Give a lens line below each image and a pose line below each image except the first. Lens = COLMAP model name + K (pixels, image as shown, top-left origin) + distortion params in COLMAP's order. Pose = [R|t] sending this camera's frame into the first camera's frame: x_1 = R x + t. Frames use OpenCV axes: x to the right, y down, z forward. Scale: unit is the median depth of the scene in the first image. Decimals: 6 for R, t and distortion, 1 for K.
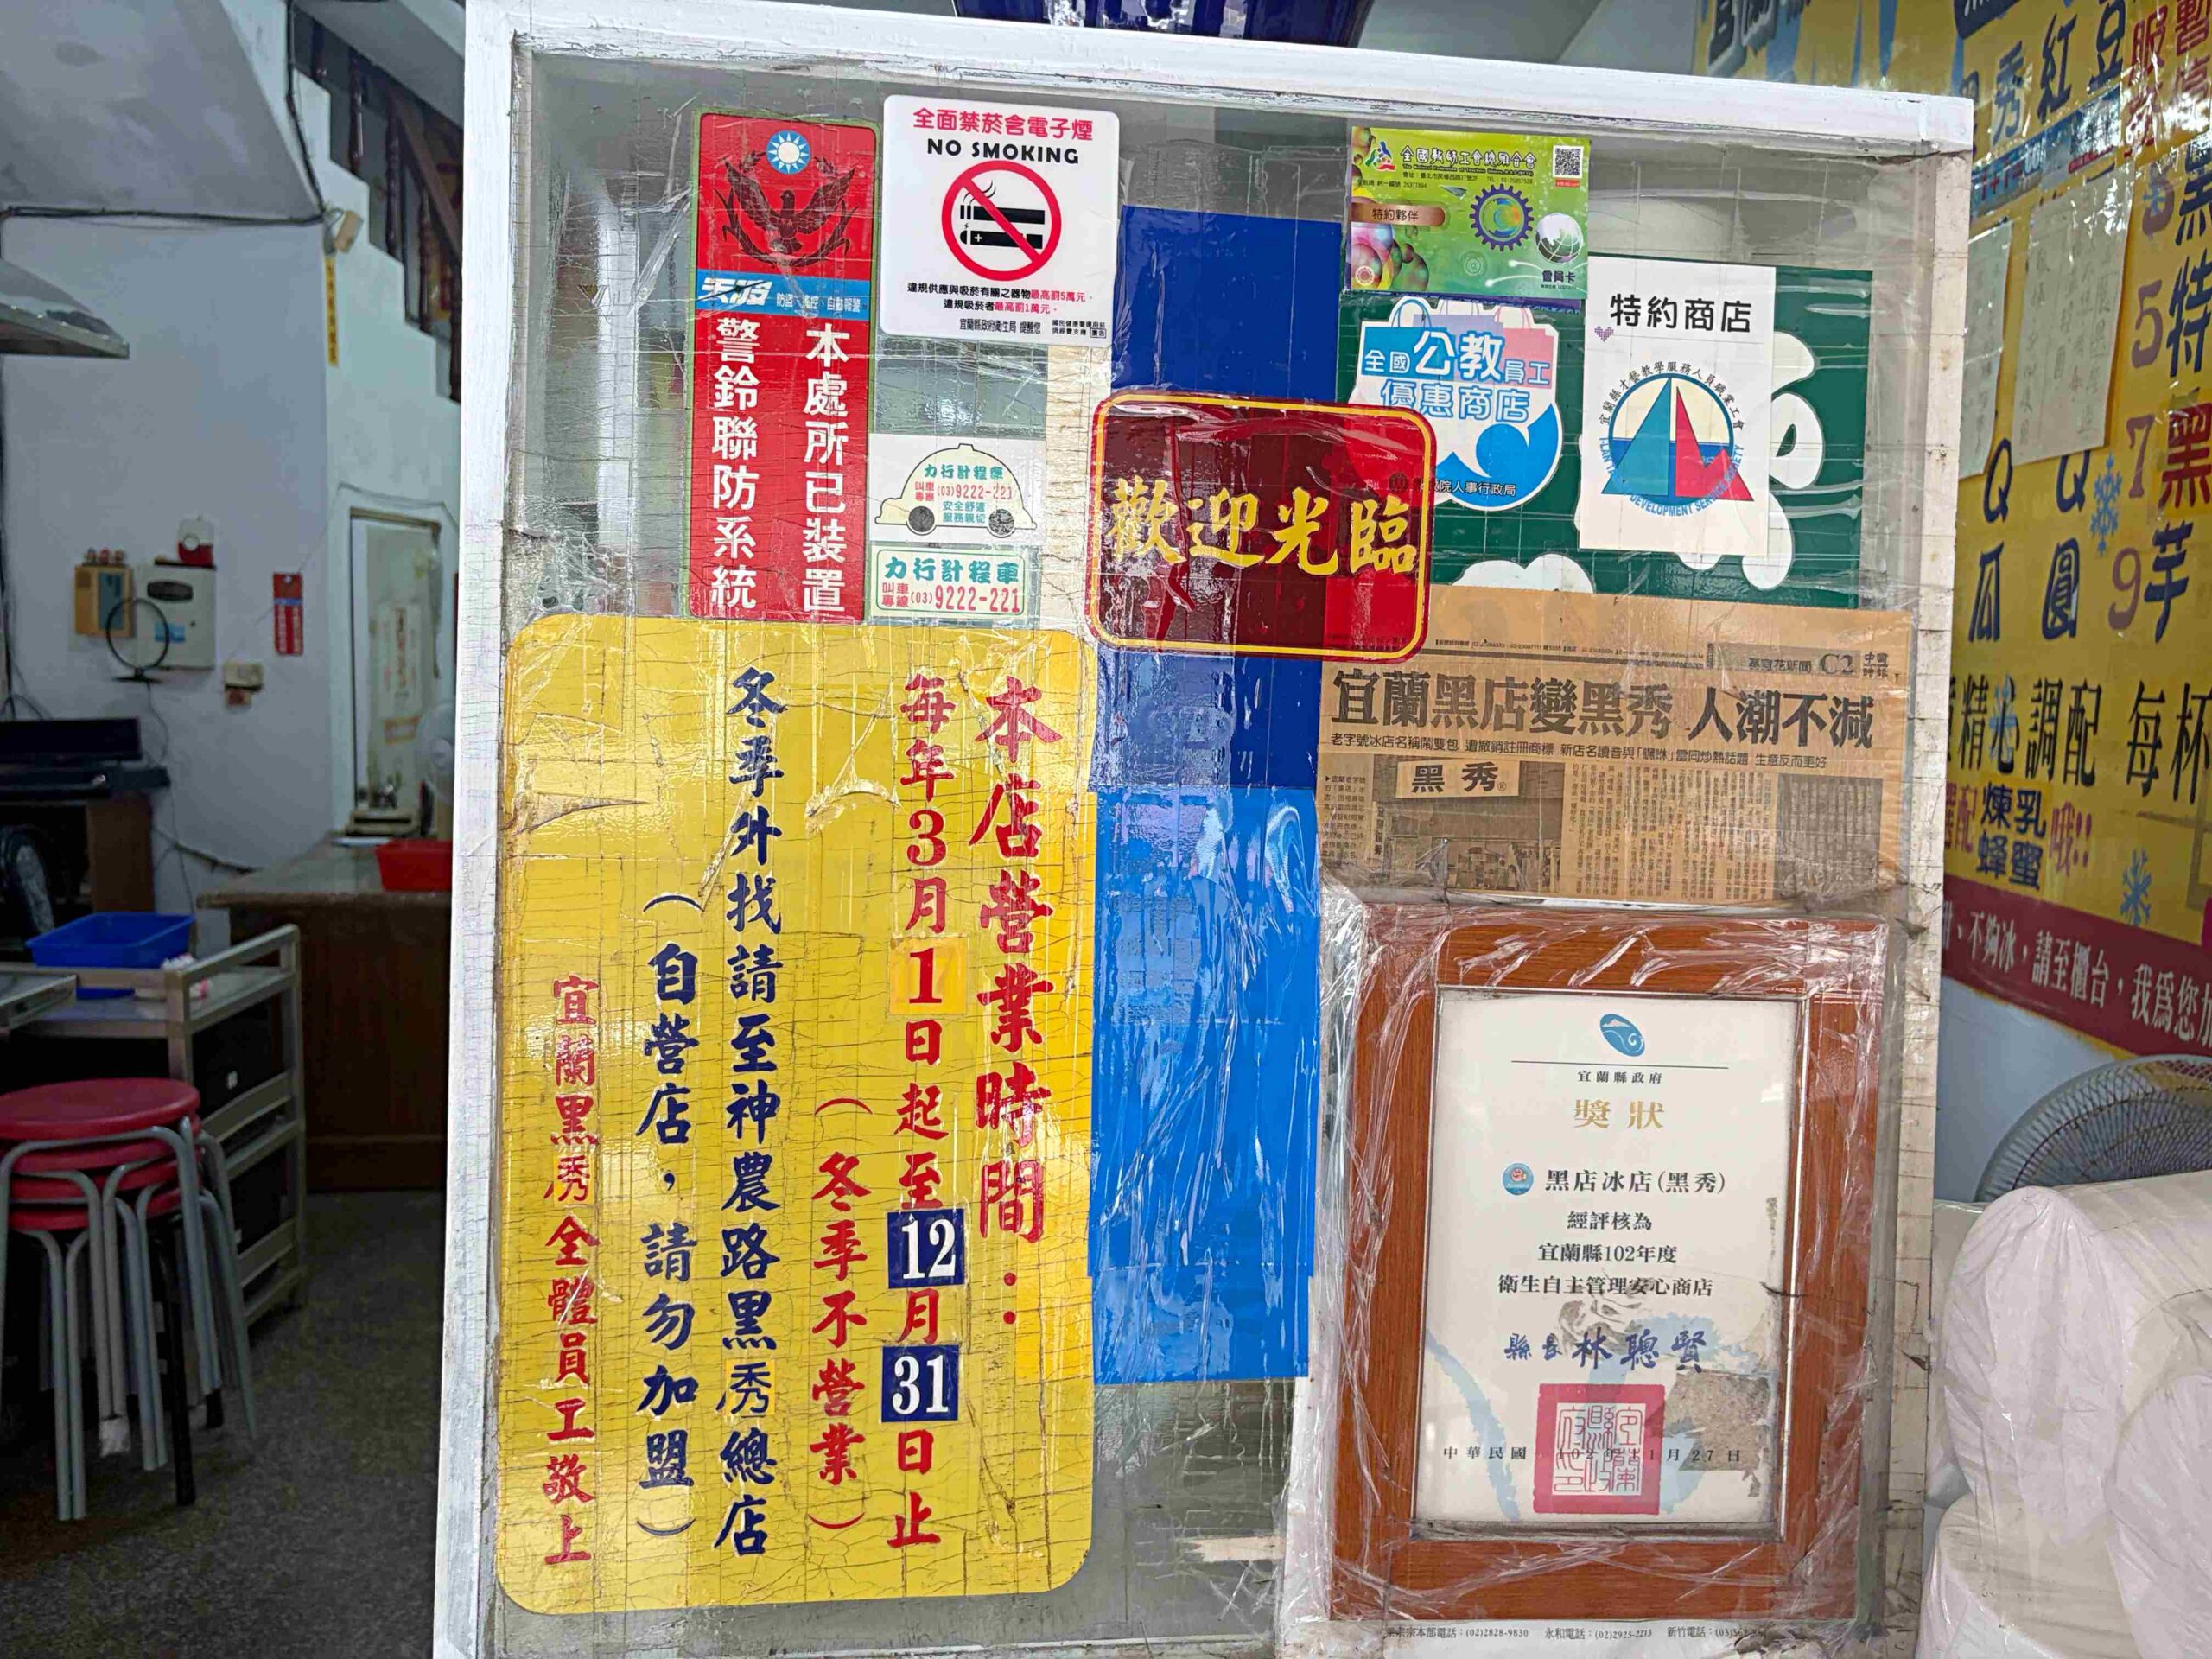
lens RADIAL K [[1690.2, 0, 1103.3], [0, 1690.2, 819.7], [0, 0, 1]] dist [0.006565, 0.004769]
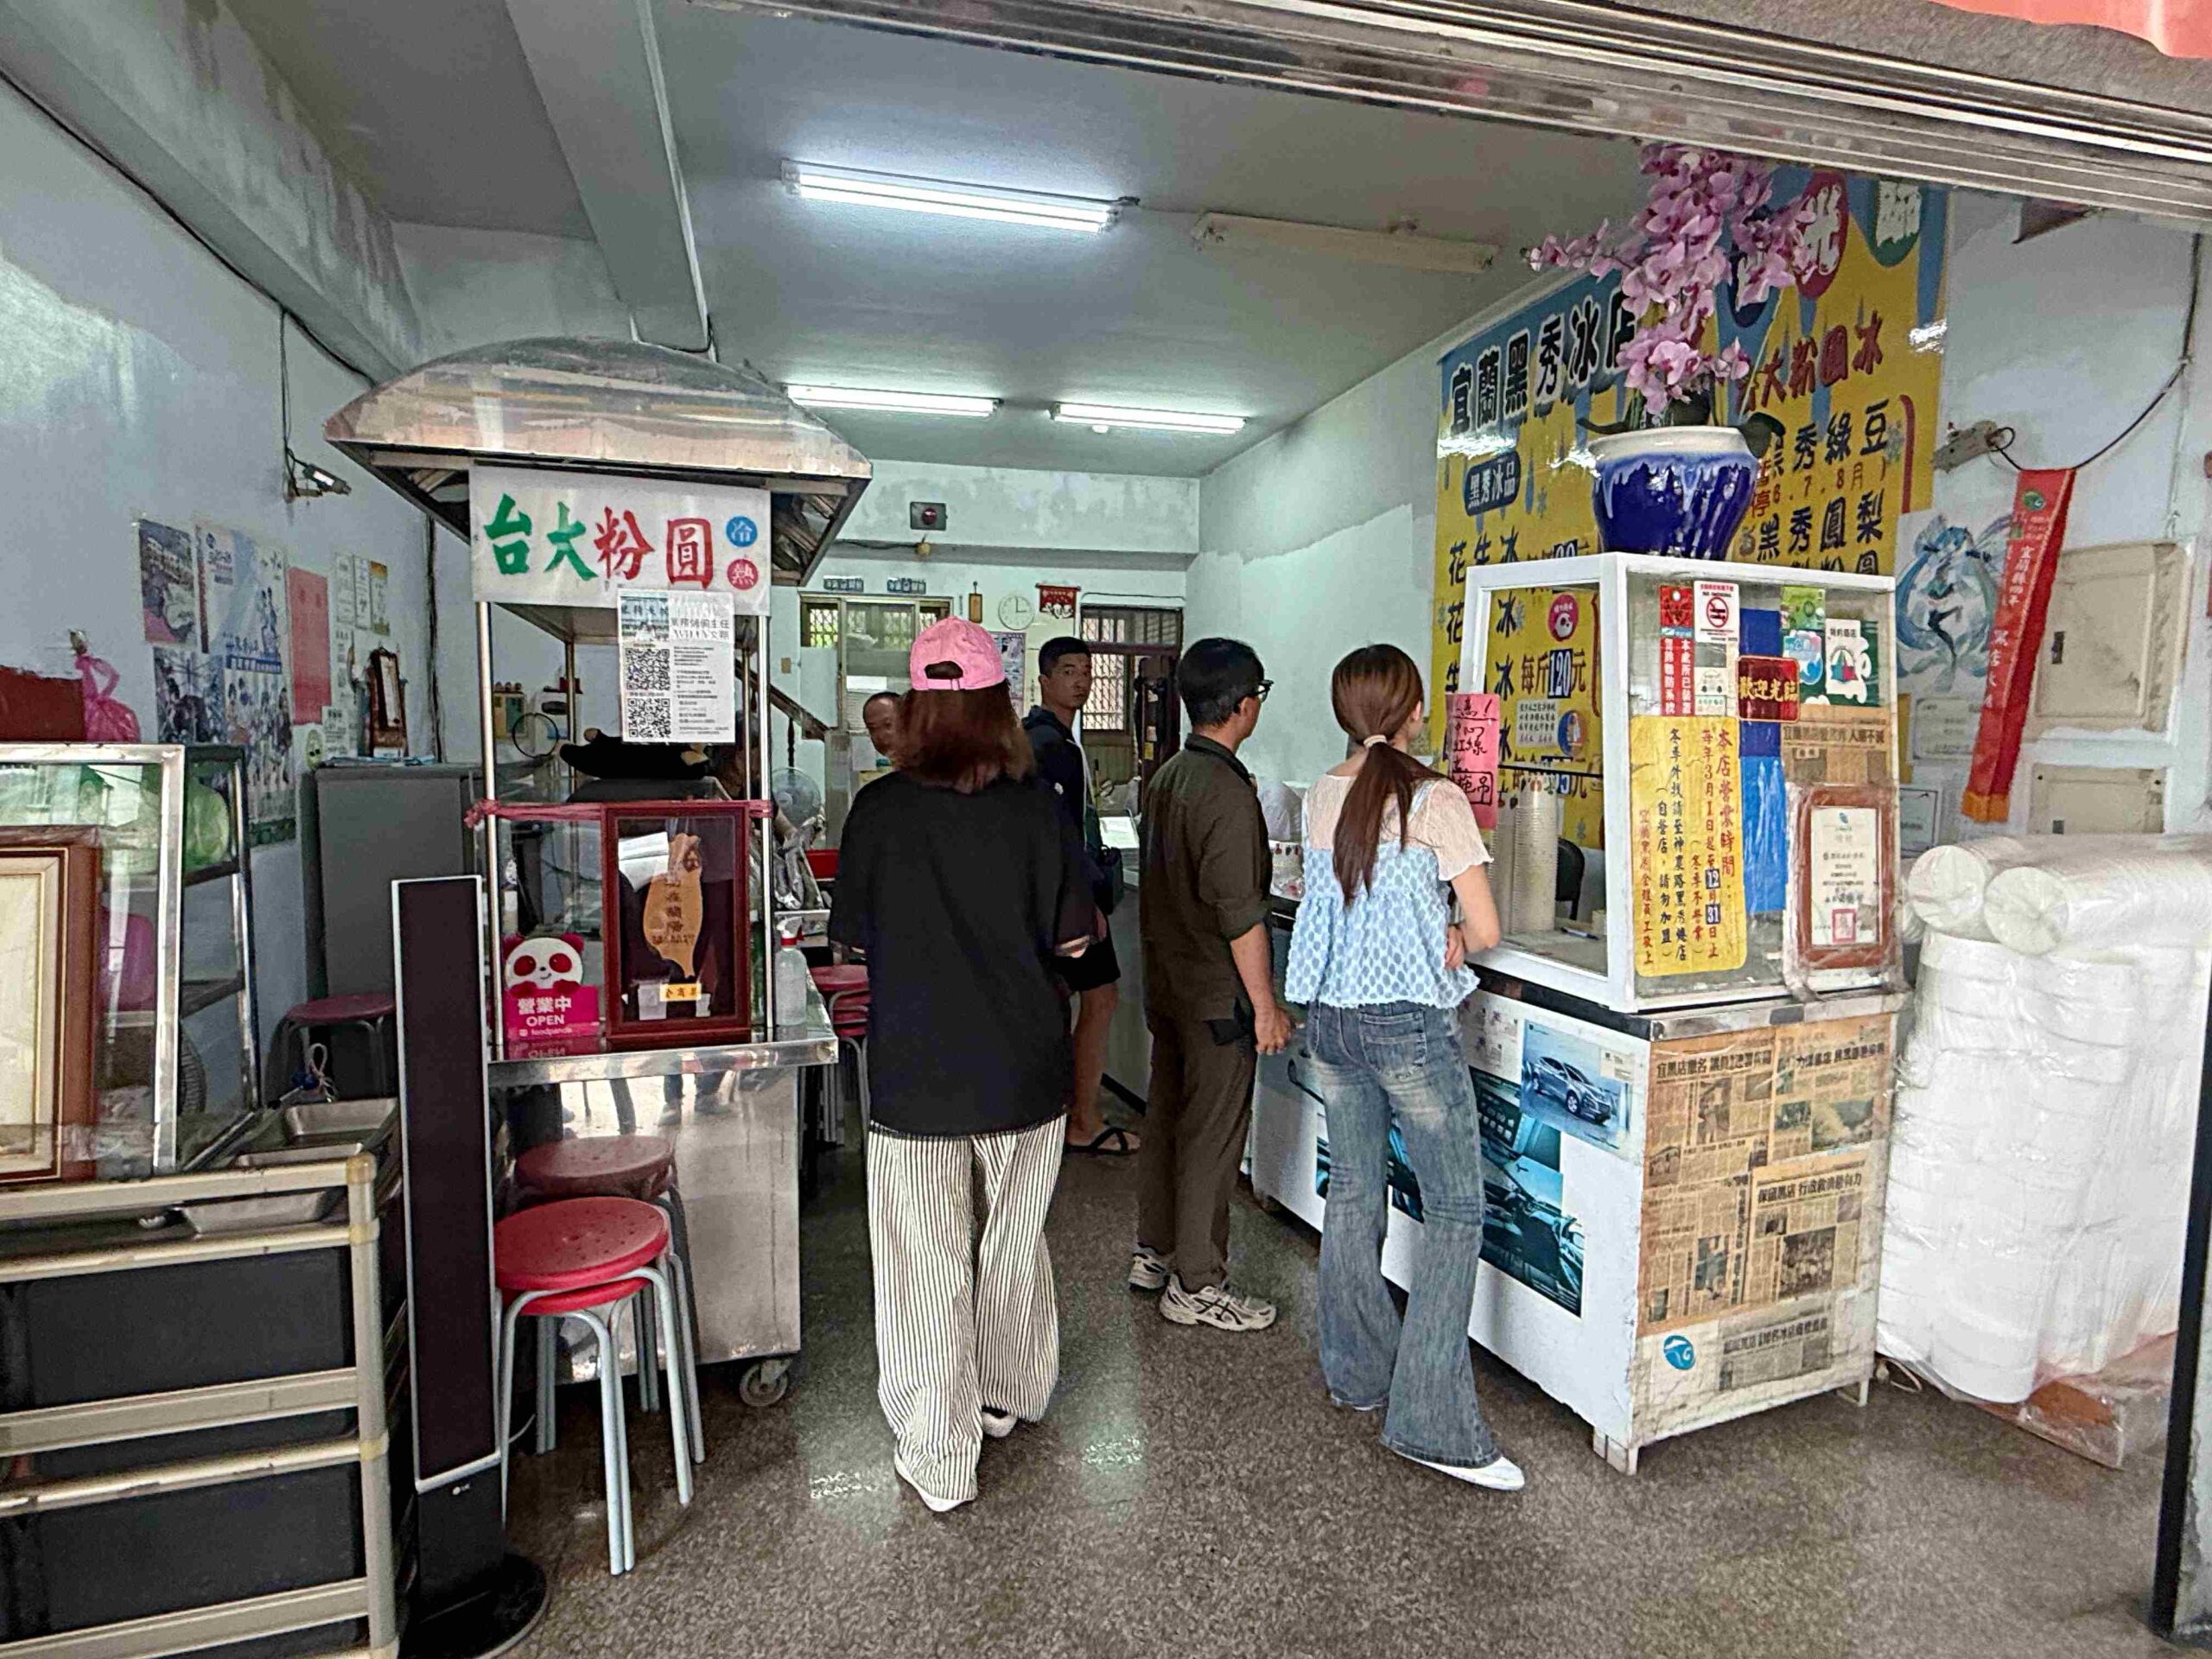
lens RADIAL K [[1200.4, 0, 1106.0], [0, 1200.4, 829.5], [0, 0, 1]] dist [0.001126, 0.000215]
pose [[0.962895, -0.044950, 0.266106, -2.057982], [0.049984, 0.998676, -0.012172, 0.101644], [-0.265207, 0.025021, 0.963867, -1.207037]]
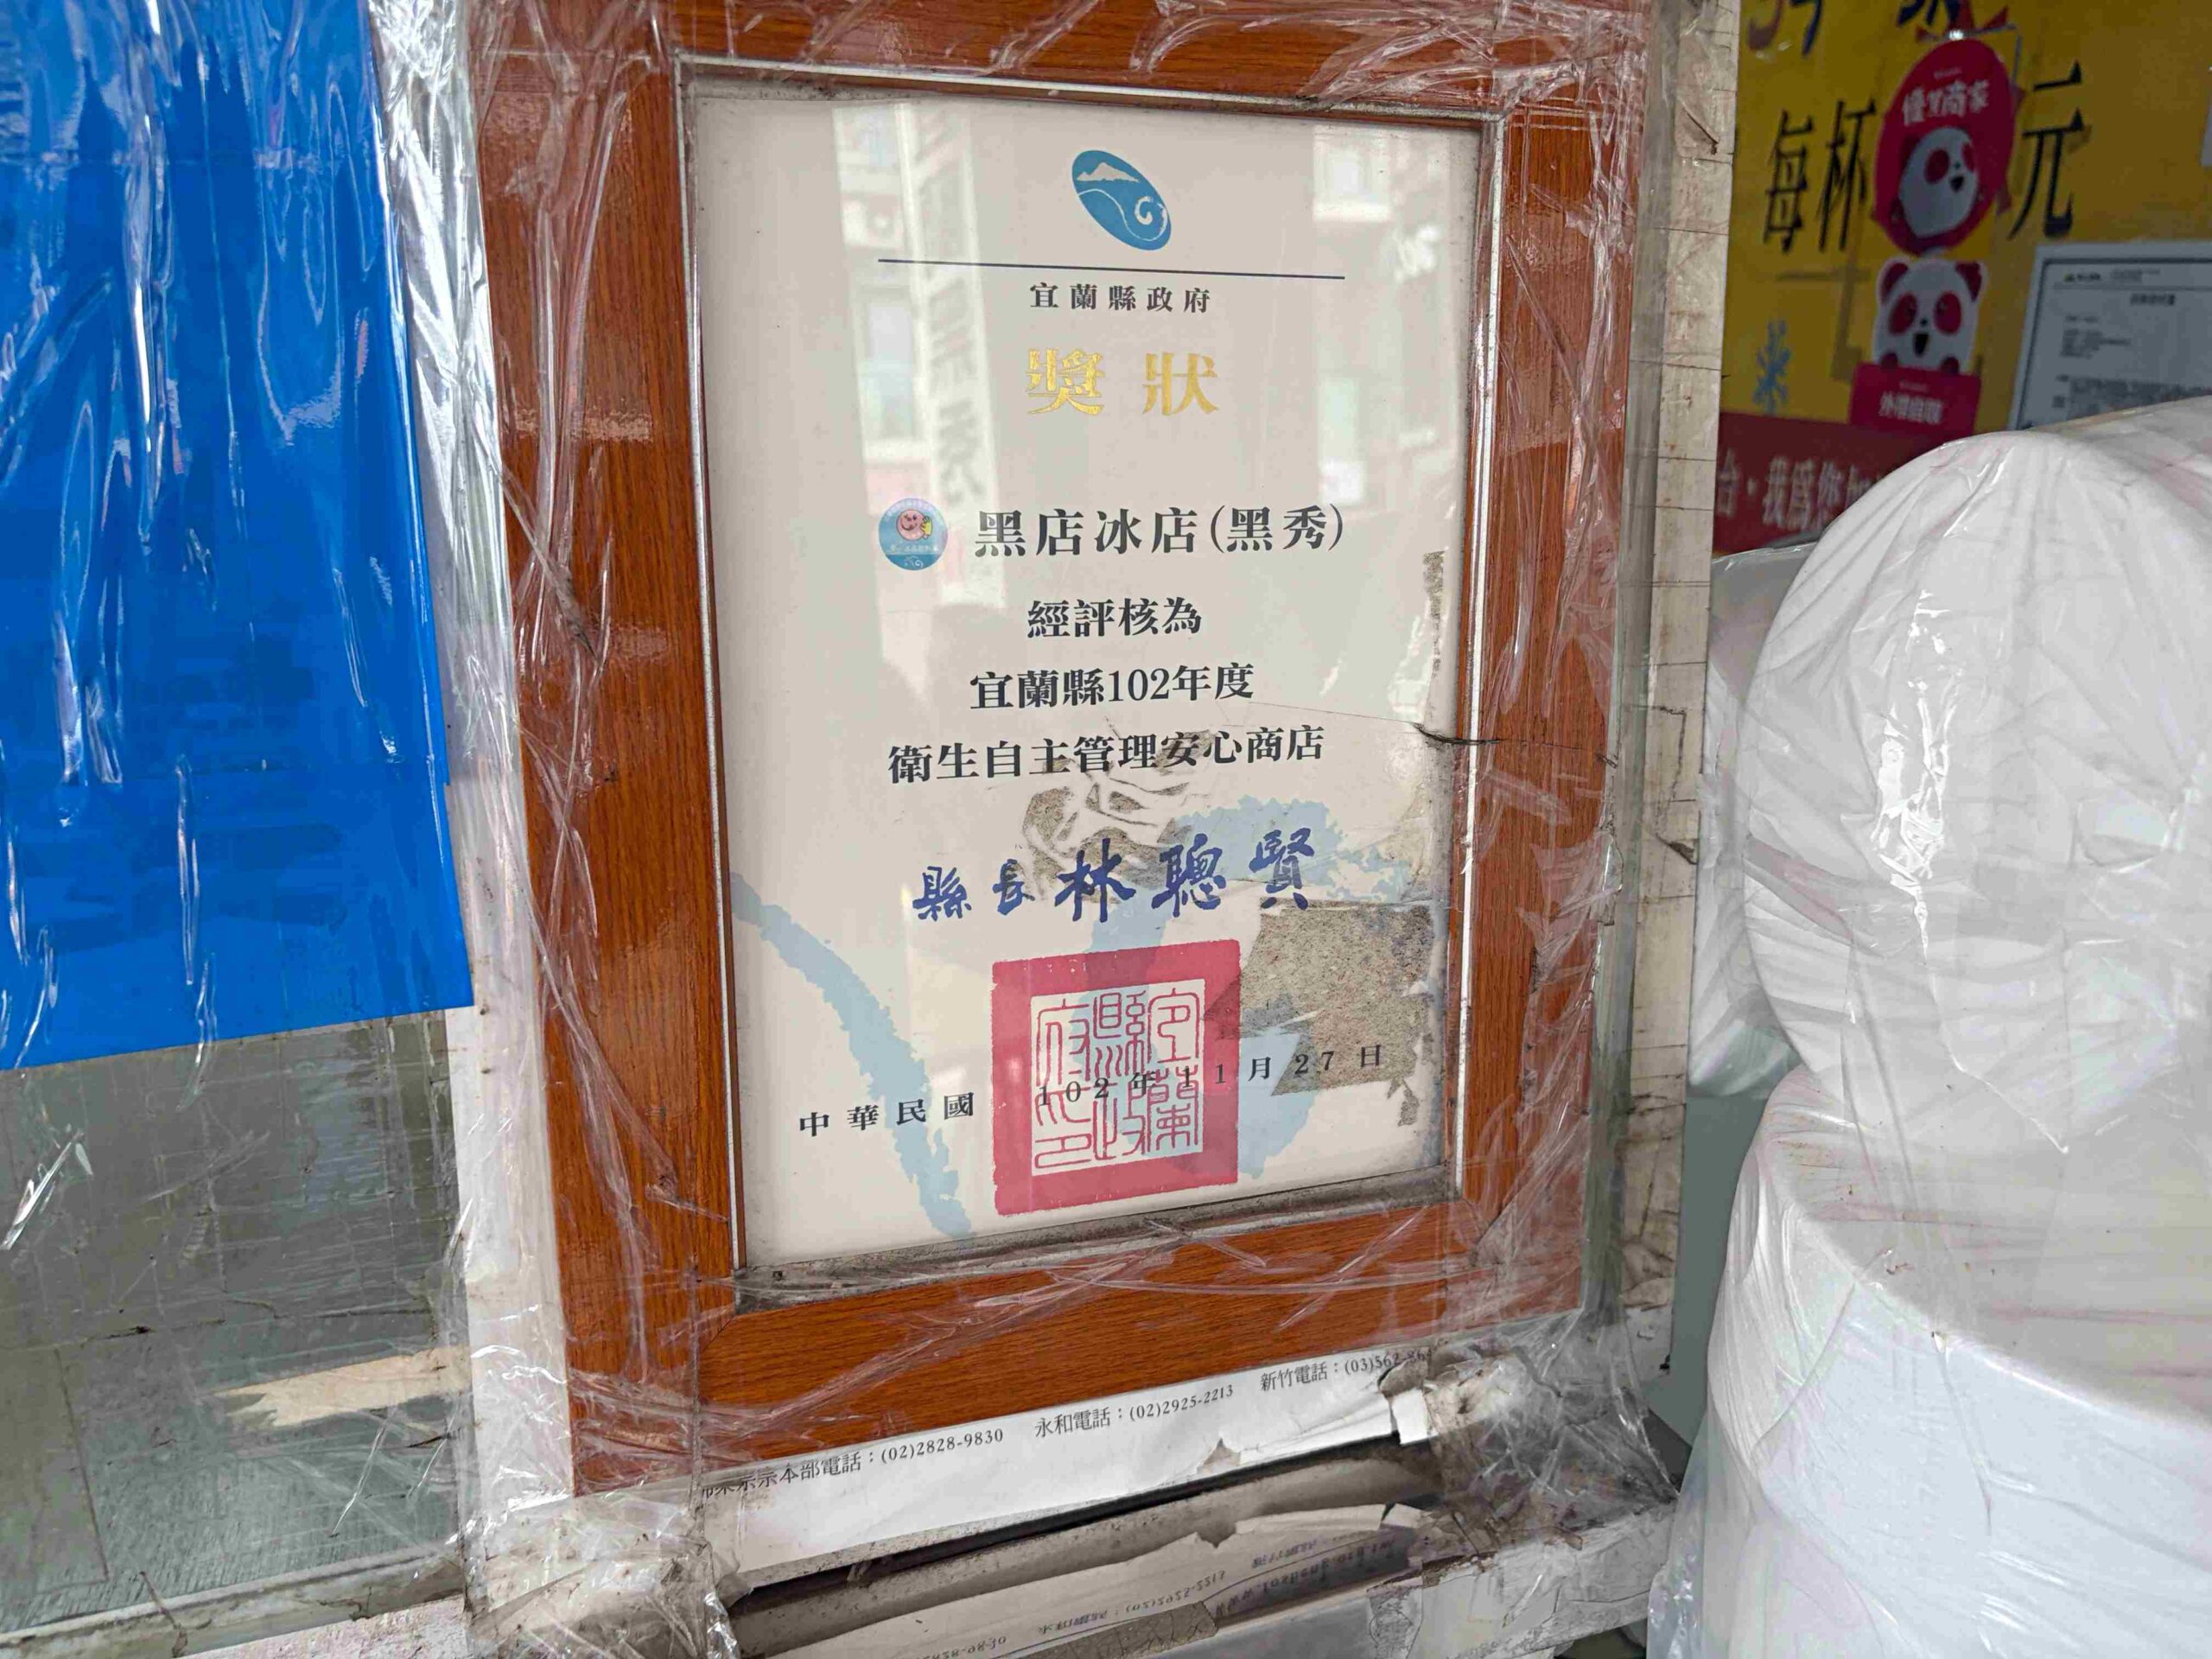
lens RADIAL K [[1672.1, 0, 1096.4], [0, 1672.1, 808.1], [0, 0, 1]] dist [0.048069, -0.063149]
pose [[0.973528, -0.091880, 0.209289, 0.190583], [0.052828, 0.981305, 0.185067, 0.202285], [-0.222380, -0.169112, 0.960181, 0.540460]]
